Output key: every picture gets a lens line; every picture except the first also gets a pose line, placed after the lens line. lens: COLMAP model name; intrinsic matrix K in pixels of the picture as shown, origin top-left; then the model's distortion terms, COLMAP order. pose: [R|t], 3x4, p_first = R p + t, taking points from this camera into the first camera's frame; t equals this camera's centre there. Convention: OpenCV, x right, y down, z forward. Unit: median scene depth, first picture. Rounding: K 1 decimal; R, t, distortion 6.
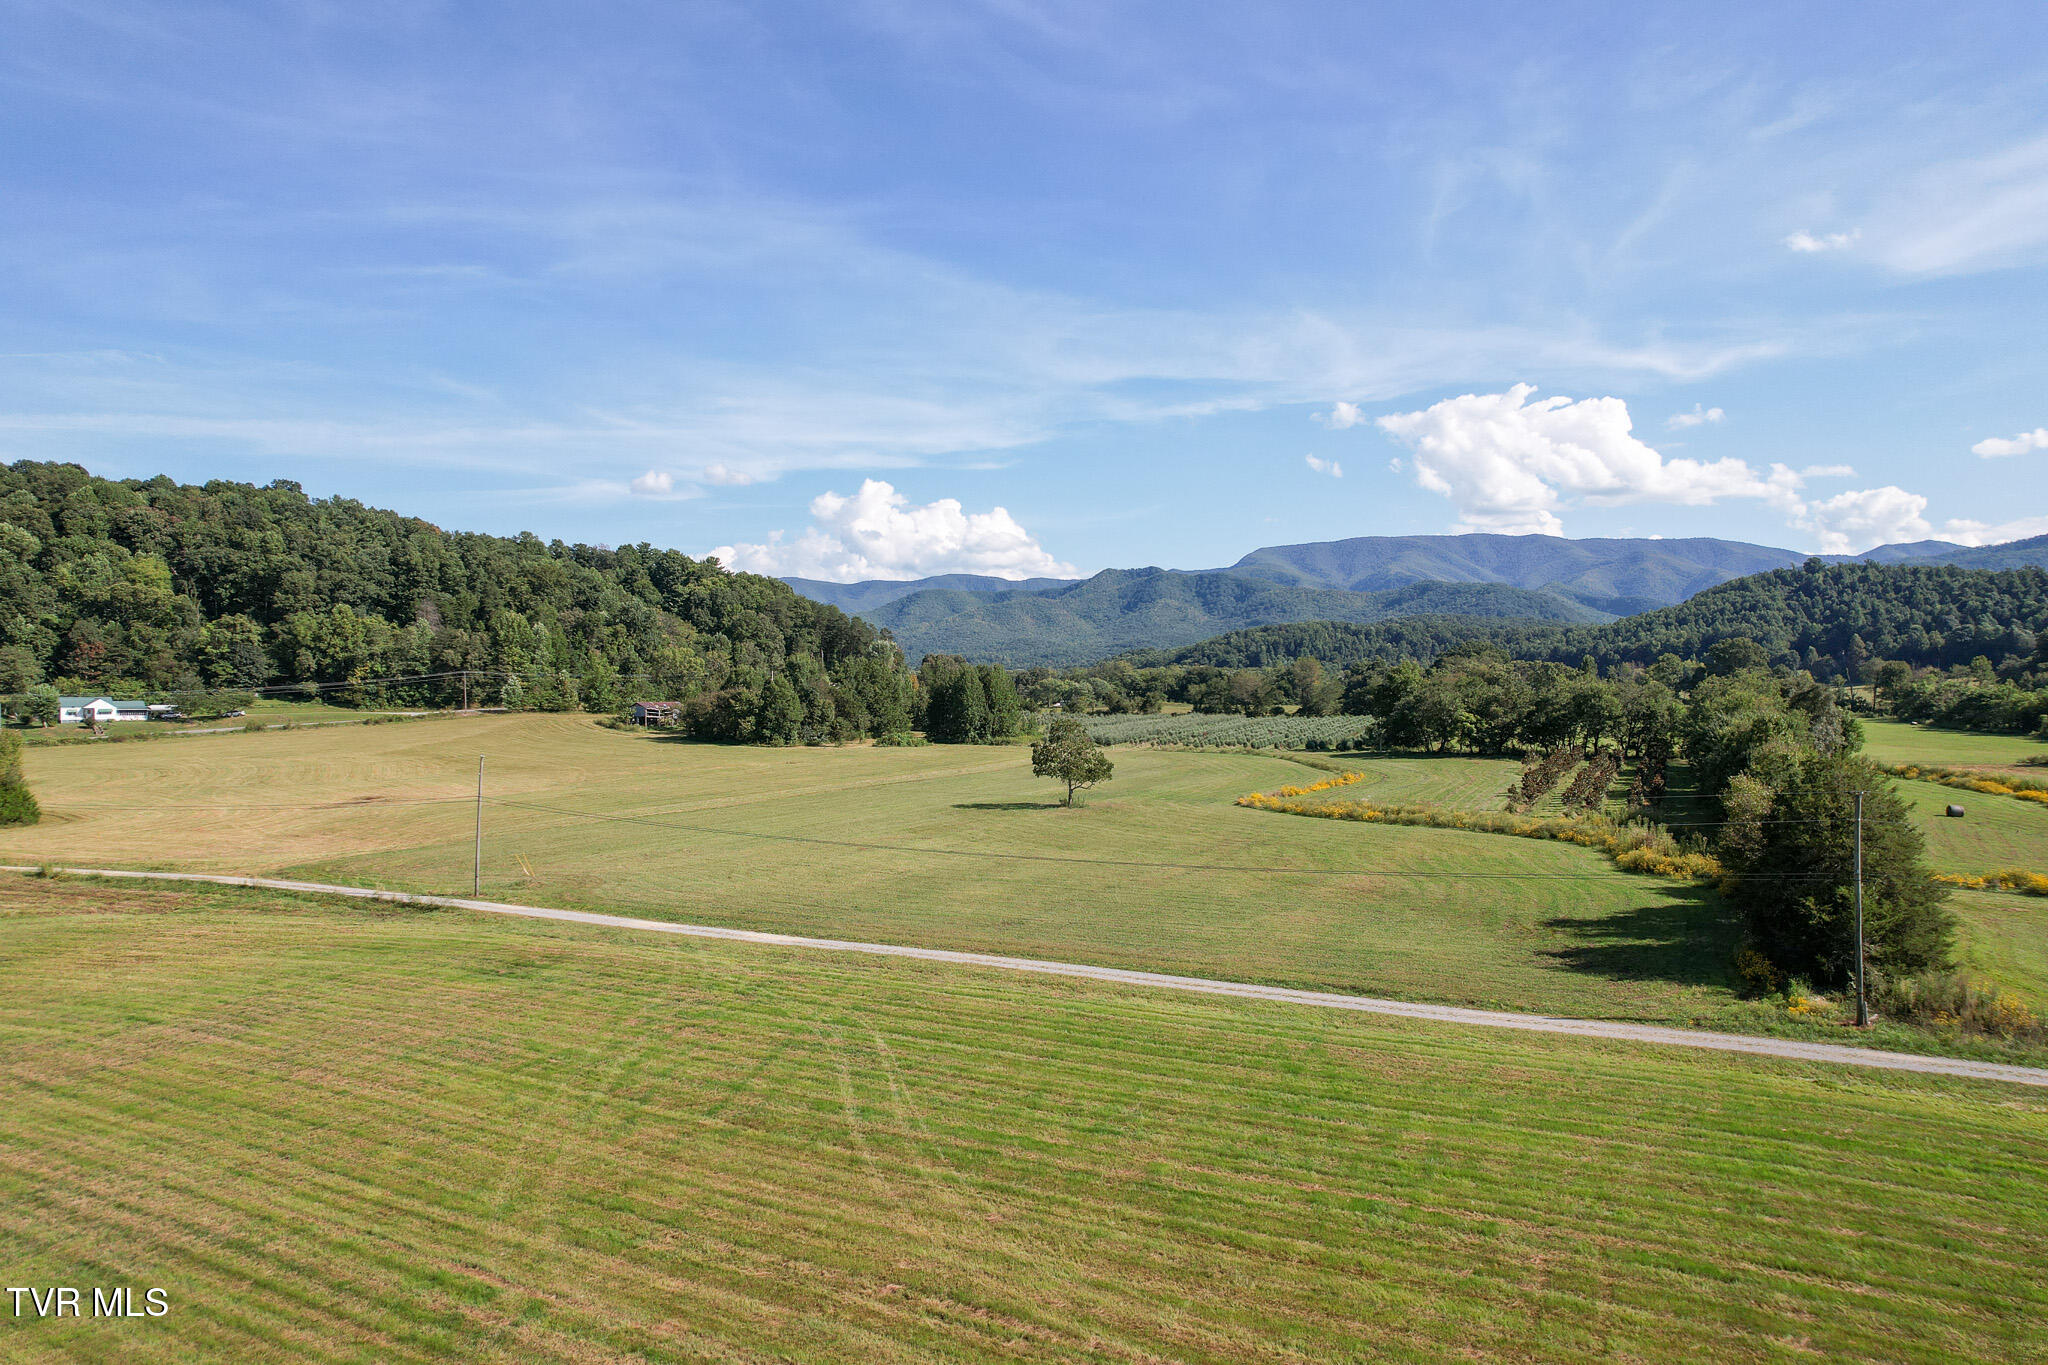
lens RADIAL K [[1280.5, 0, 1057.6], [0, 1280.5, 670.9], [0, 0, 1]] dist [-0.066203, 0.069399]
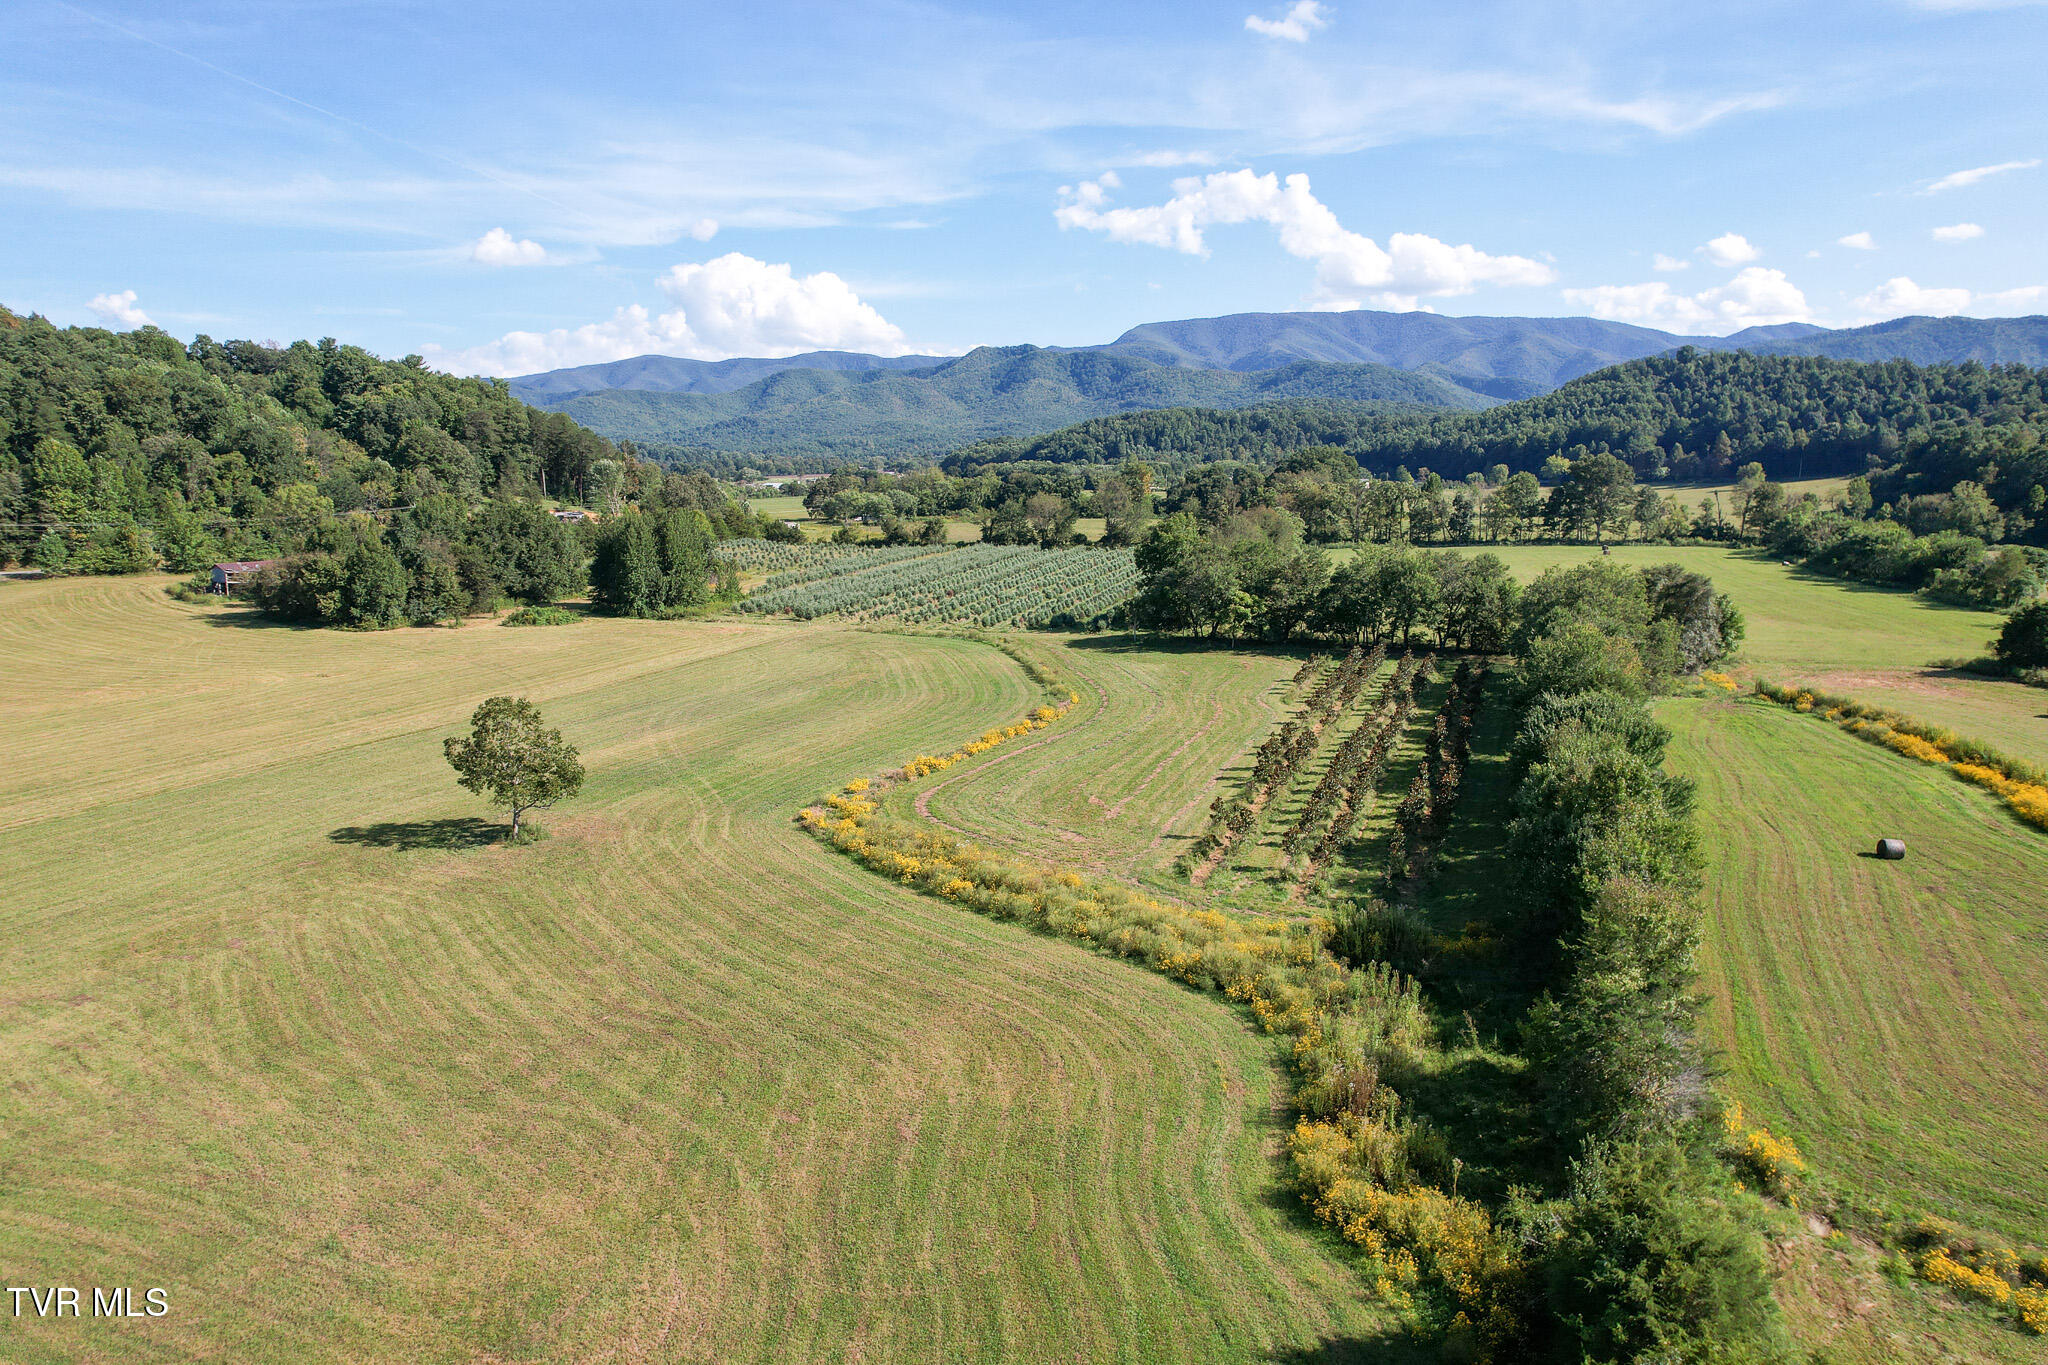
lens RADIAL K [[1269.2, 0, 1044.7], [0, 1269.2, 690.1], [0, 0, 1]] dist [-0.069531, 0.056662]
pose [[0.996798, -0.019190, 0.077628, 0.037557], [0.004361, 0.982380, 0.186842, -0.013127], [-0.079846, -0.185906, 0.979318, 0.067605]]
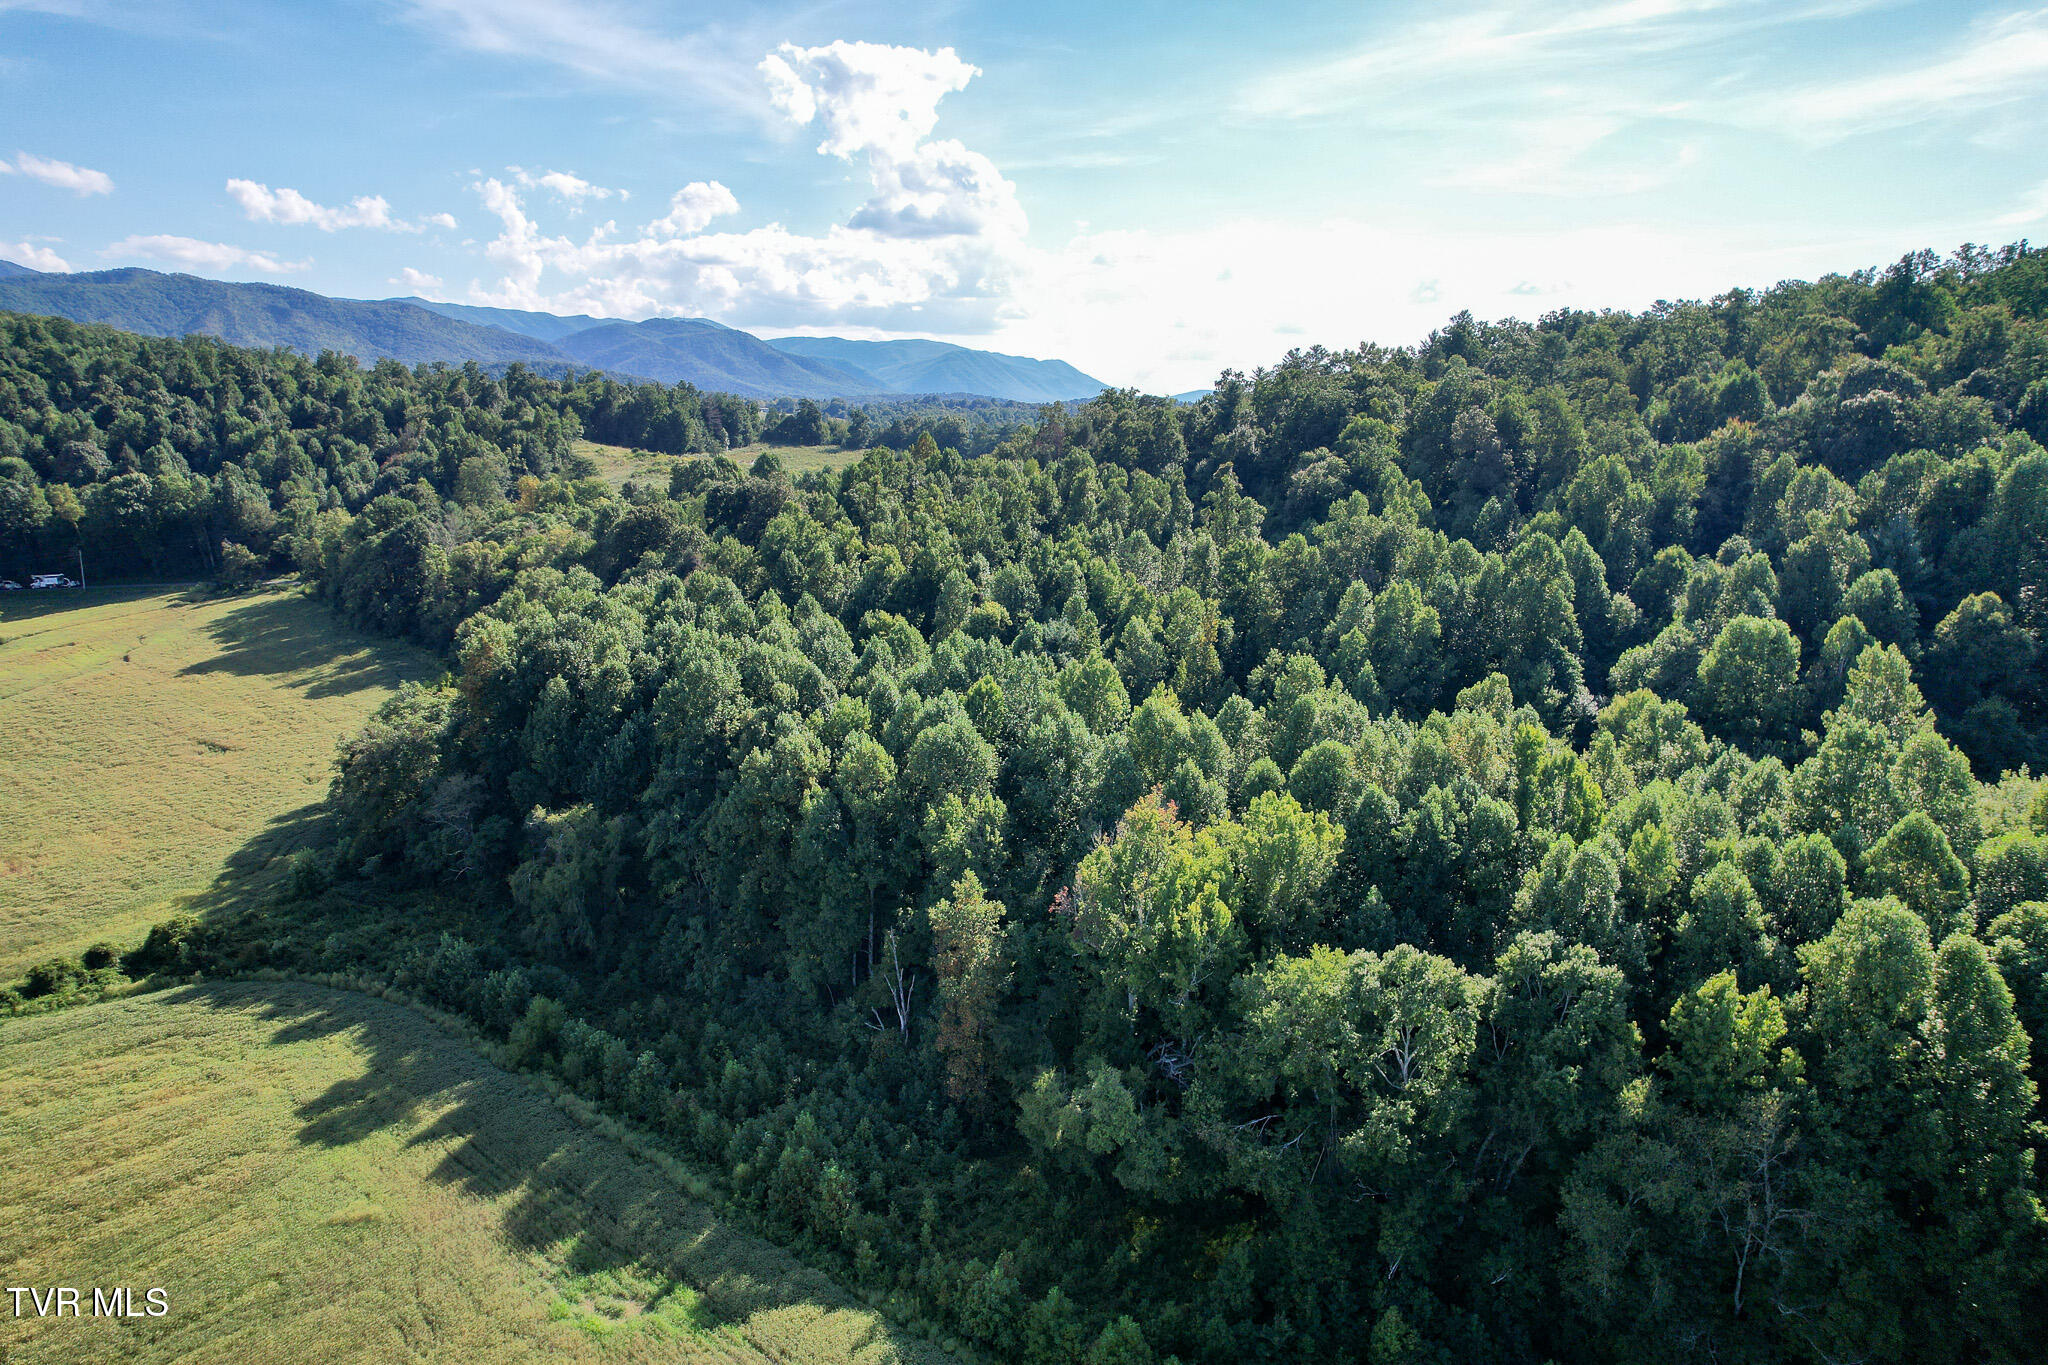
lens RADIAL K [[1293.4, 0, 1032.2], [0, 1293.4, 680.7], [0, 0, 1]] dist [-0.073403, 0.057438]
pose [[0.291137, -0.182506, 0.939112, 0.298707], [-0.021847, 0.980110, 0.197247, -0.048477], [-0.956432, -0.077942, 0.281359, 0.443516]]
